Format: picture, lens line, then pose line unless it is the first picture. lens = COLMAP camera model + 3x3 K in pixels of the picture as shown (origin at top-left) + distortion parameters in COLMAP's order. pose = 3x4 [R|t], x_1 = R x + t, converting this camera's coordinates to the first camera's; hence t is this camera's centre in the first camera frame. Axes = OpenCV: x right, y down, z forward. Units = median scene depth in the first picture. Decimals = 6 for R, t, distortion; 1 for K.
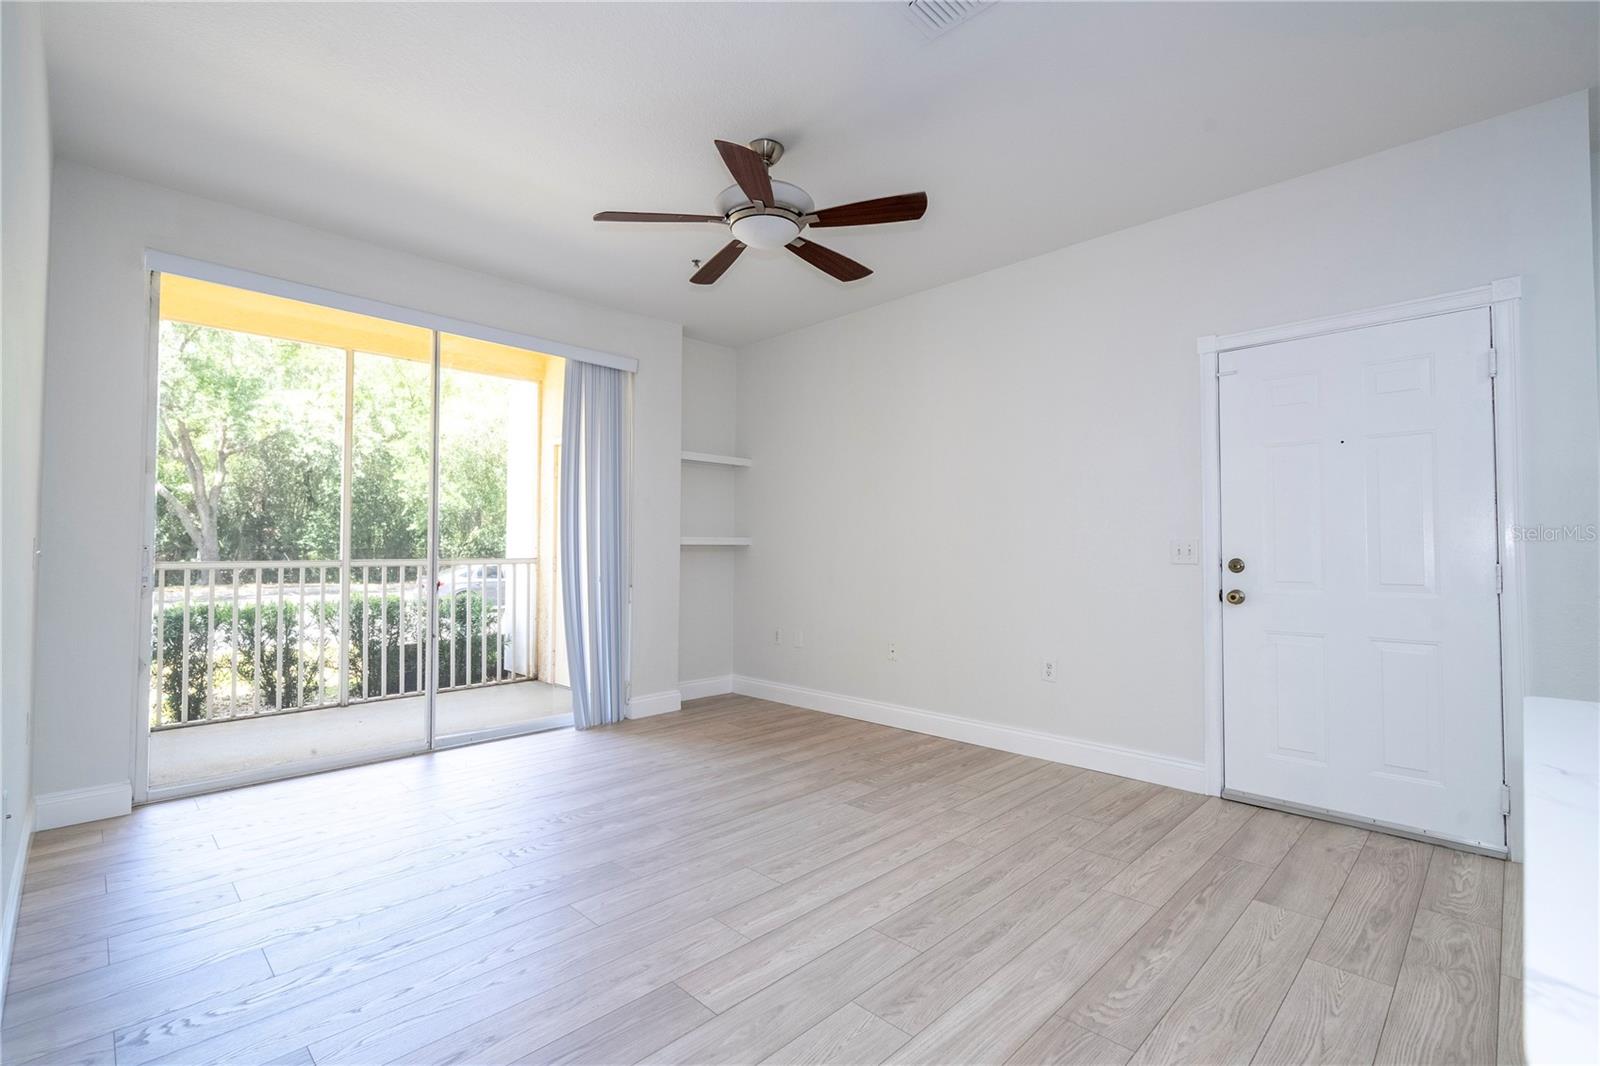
lens RADIAL K [[726.9, 0, 823.7], [0, 726.9, 538.7], [0, 0, 1]] dist [-0.008002, 0.003278]
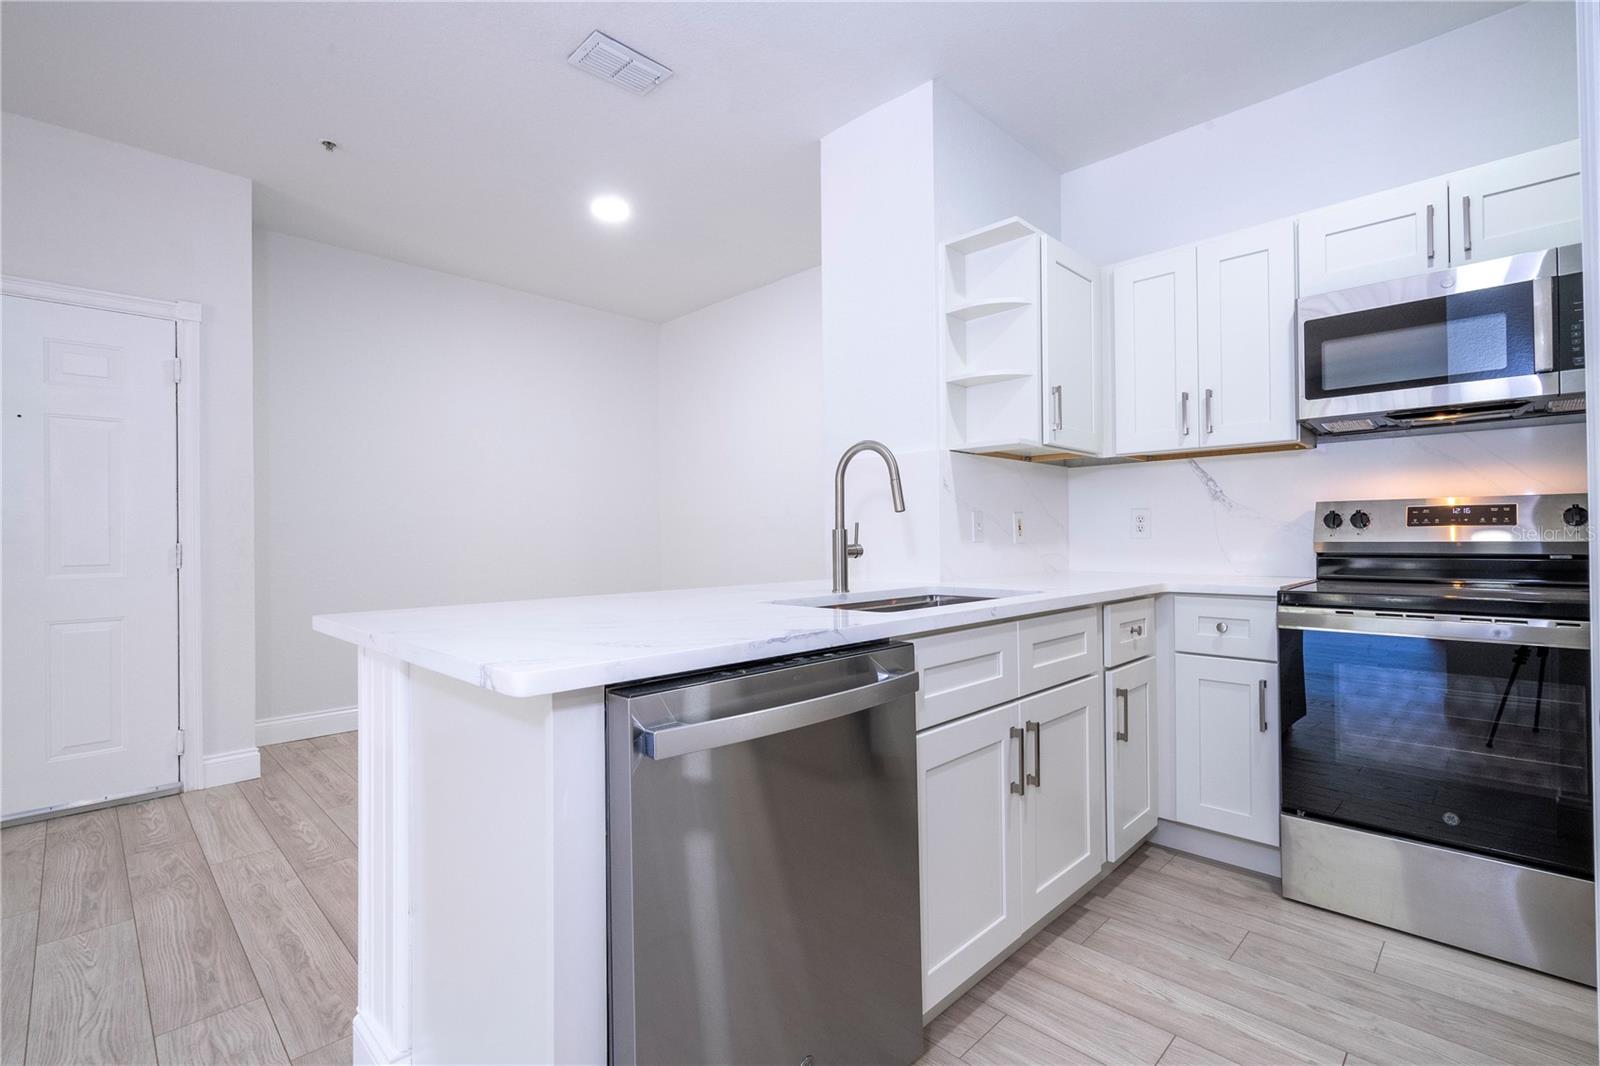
lens RADIAL K [[726.9, 0, 800.2], [0, 726.9, 525.9], [0, 0, 1]] dist [-0.008002, 0.003278]
pose [[0.020509, 0.005306, 0.999776, -0.265776], [-0.002410, 0.999983, -0.005258, 0.013232], [-0.999787, -0.002301, 0.020522, -0.045084]]
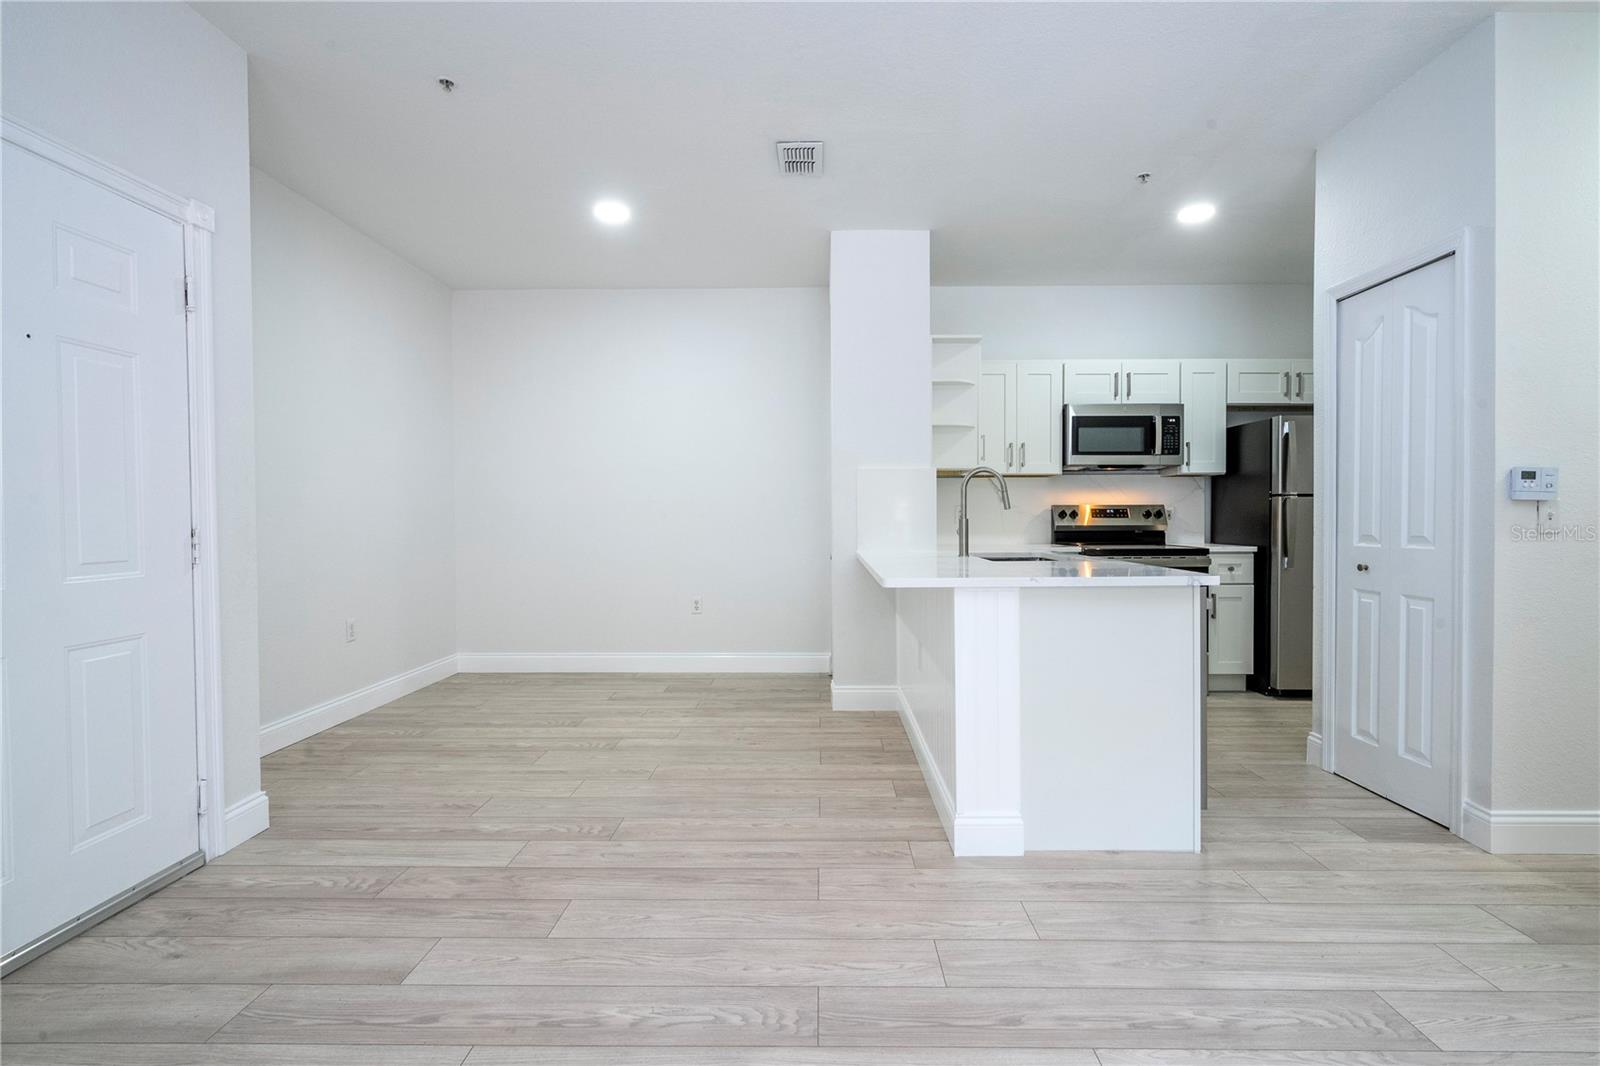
lens RADIAL K [[726.9, 0, 809.3], [0, 726.9, 523.3], [0, 0, 1]] dist [-0.008002, 0.003278]
pose [[-0.675770, -0.012182, 0.737012, -0.246471], [-0.010727, 0.999920, 0.006691, 0.016643], [-0.737034, -0.003385, -0.675847, 1.267421]]
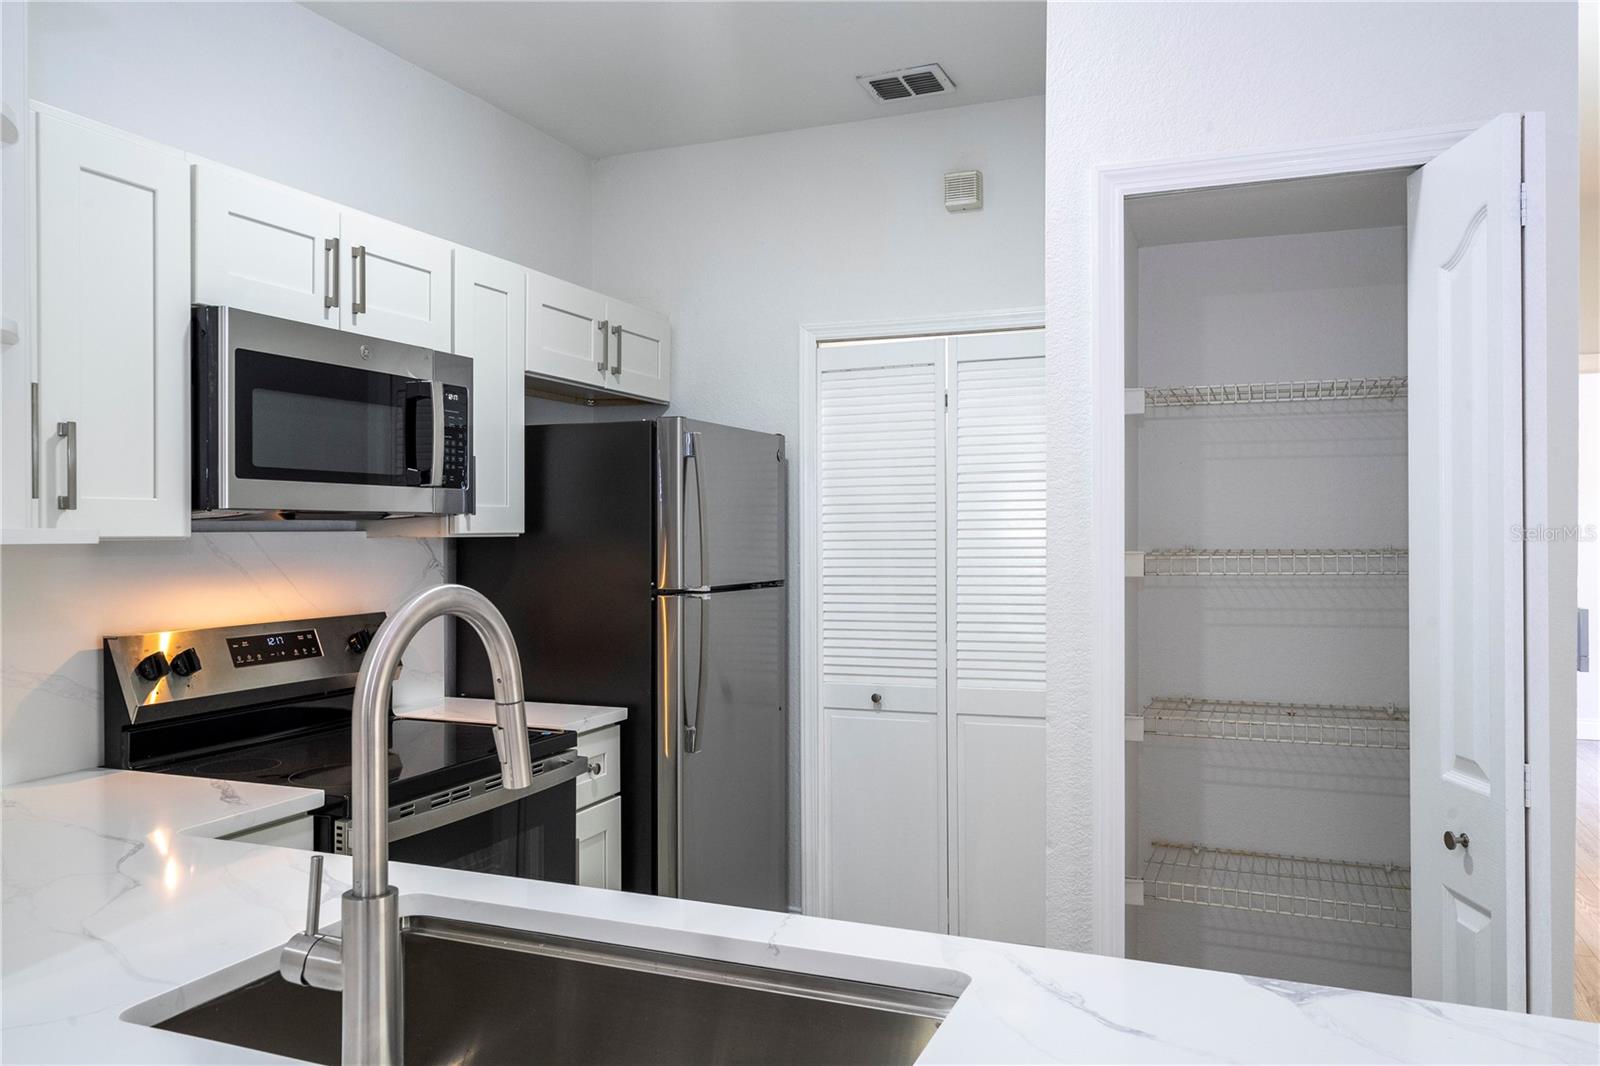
lens RADIAL K [[1173.1, 0, 794.8], [0, 1173.1, 530.0], [0, 0, 1]] dist [0.007476, 0.003548]
pose [[-0.932943, -0.003739, -0.360005, 0.734513], [0.000179, 0.999941, -0.010849, -0.121765], [0.360024, -0.010186, -0.932887, 0.396030]]
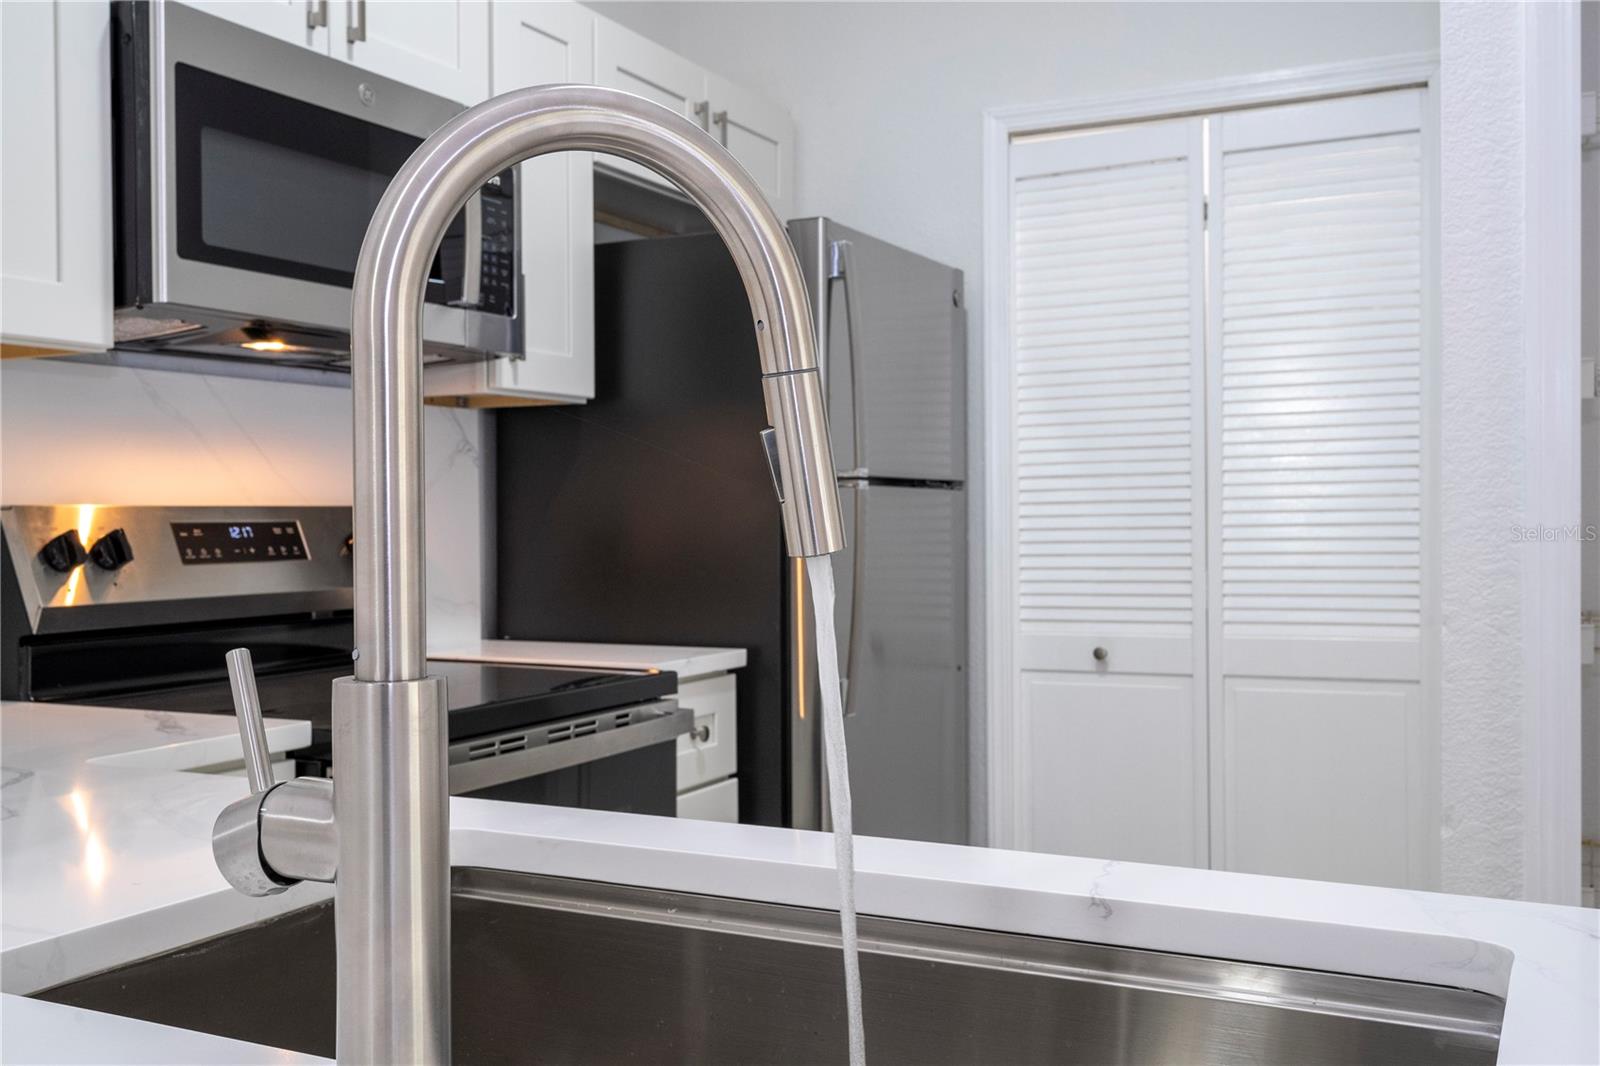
lens RADIAL K [[1526.8, 0, 791.3], [0, 1526.8, 531.7], [0, 0, 1]] dist [0.011021, 0.000000]
pose [[-0.958587, 0.003417, -0.284779, 0.732869], [0.004522, 0.999985, -0.003224, -0.011846], [0.284763, -0.004379, -0.958588, 0.205907]]
